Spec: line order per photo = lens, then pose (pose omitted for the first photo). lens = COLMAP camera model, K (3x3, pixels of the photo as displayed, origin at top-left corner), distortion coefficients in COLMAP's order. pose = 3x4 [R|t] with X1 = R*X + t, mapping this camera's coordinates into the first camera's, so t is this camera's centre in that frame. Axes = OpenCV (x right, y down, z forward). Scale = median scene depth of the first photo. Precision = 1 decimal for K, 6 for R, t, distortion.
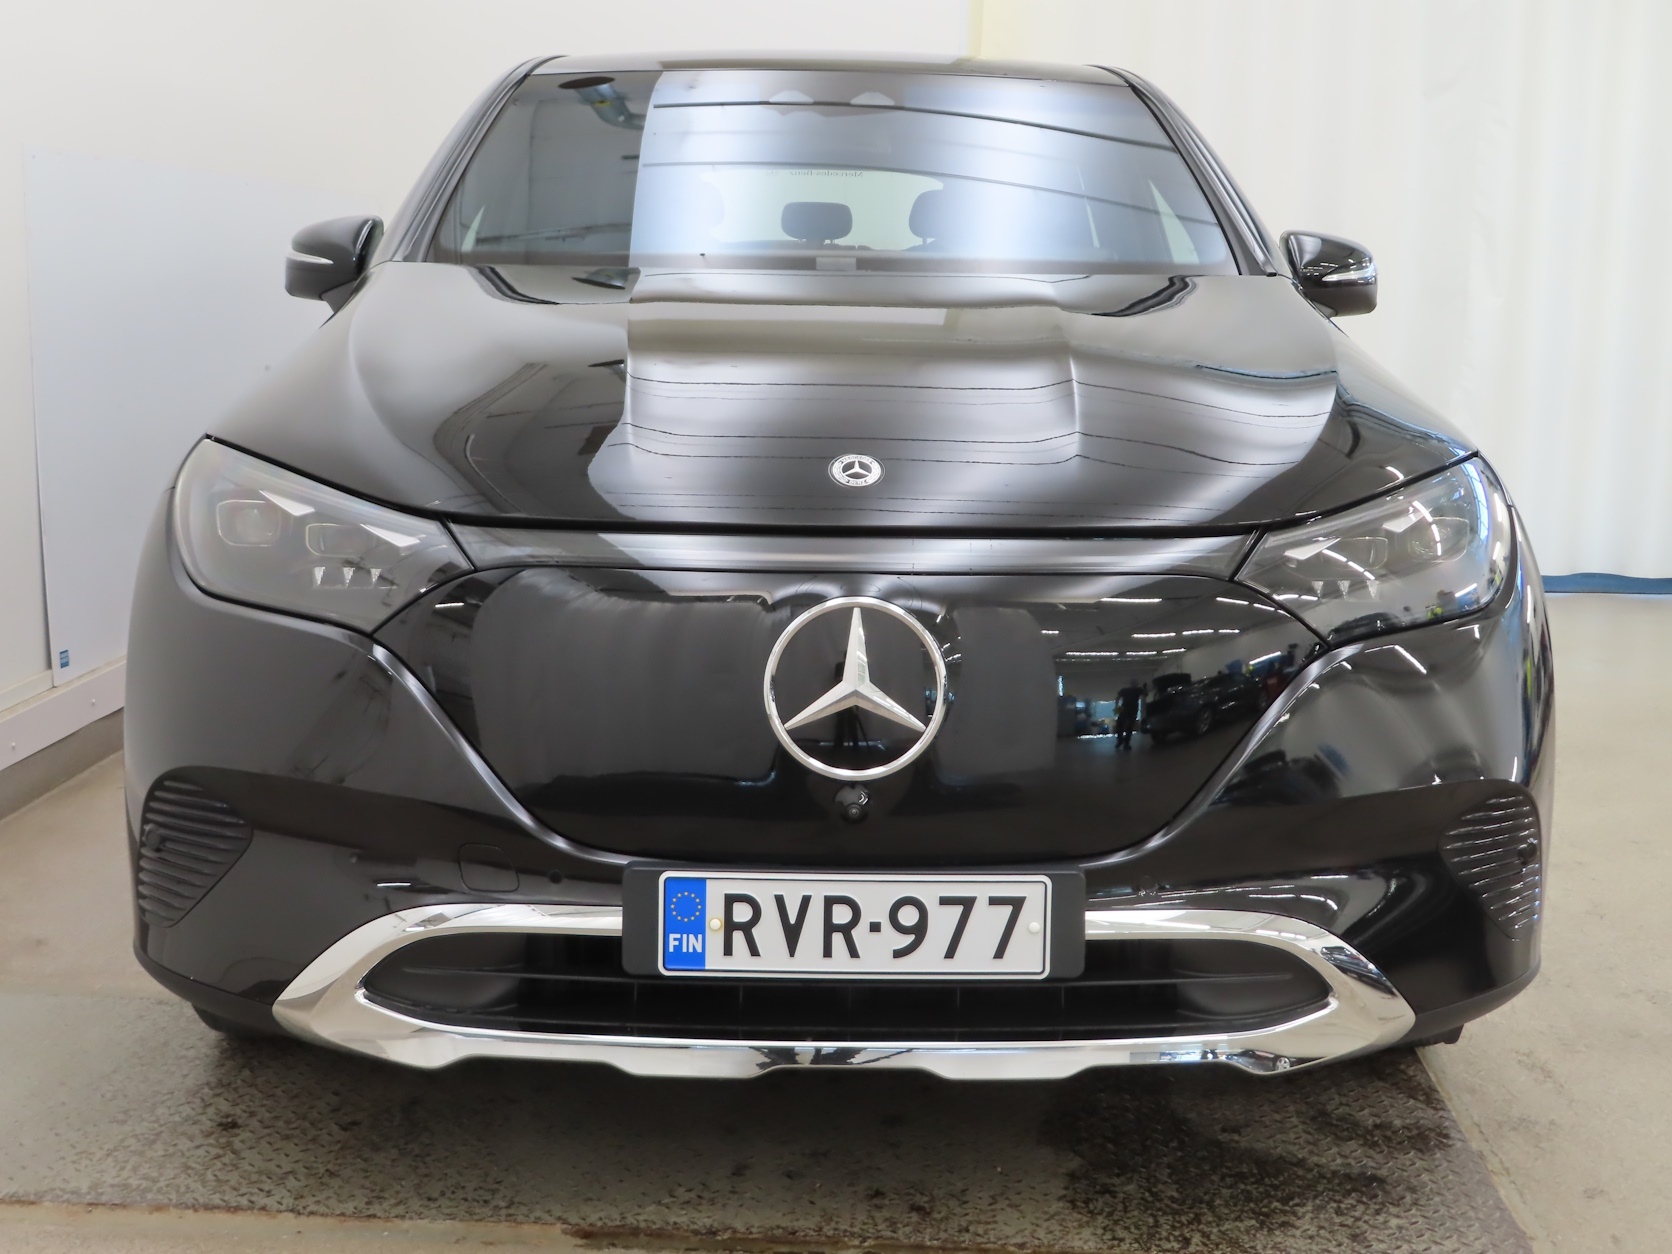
lens RADIAL K [[1690.6, 0, 839.7], [0, 1690.6, 623.4], [0, 0, 1]] dist [-0.013999, 0.000000]
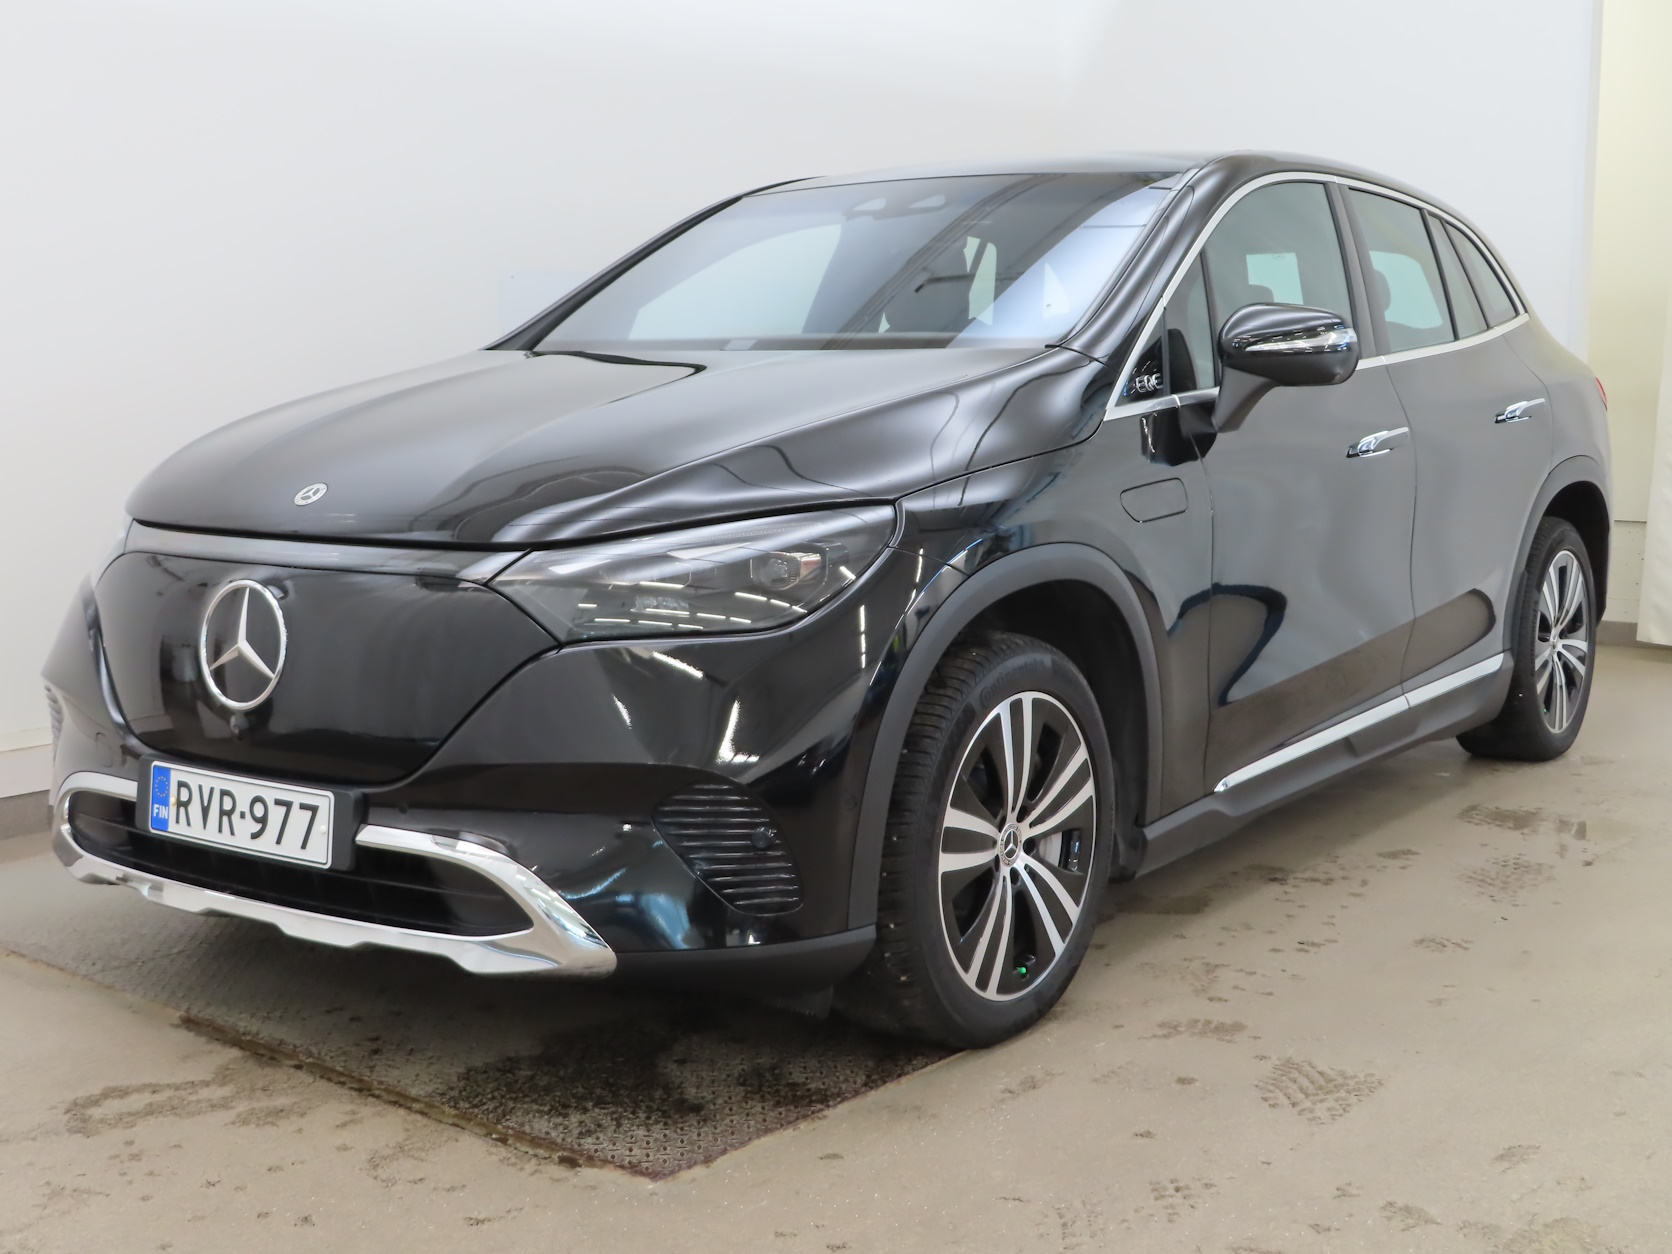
lens RADIAL K [[1690.6, 0, 835.0], [0, 1690.6, 627.5], [0, 0, 1]] dist [-0.013999, 0.000000]
pose [[0.854059, 0.060519, -0.516643, 1.158807], [-0.086059, 0.995961, -0.025598, 0.017409], [0.513007, 0.066324, 0.855818, 0.038176]]
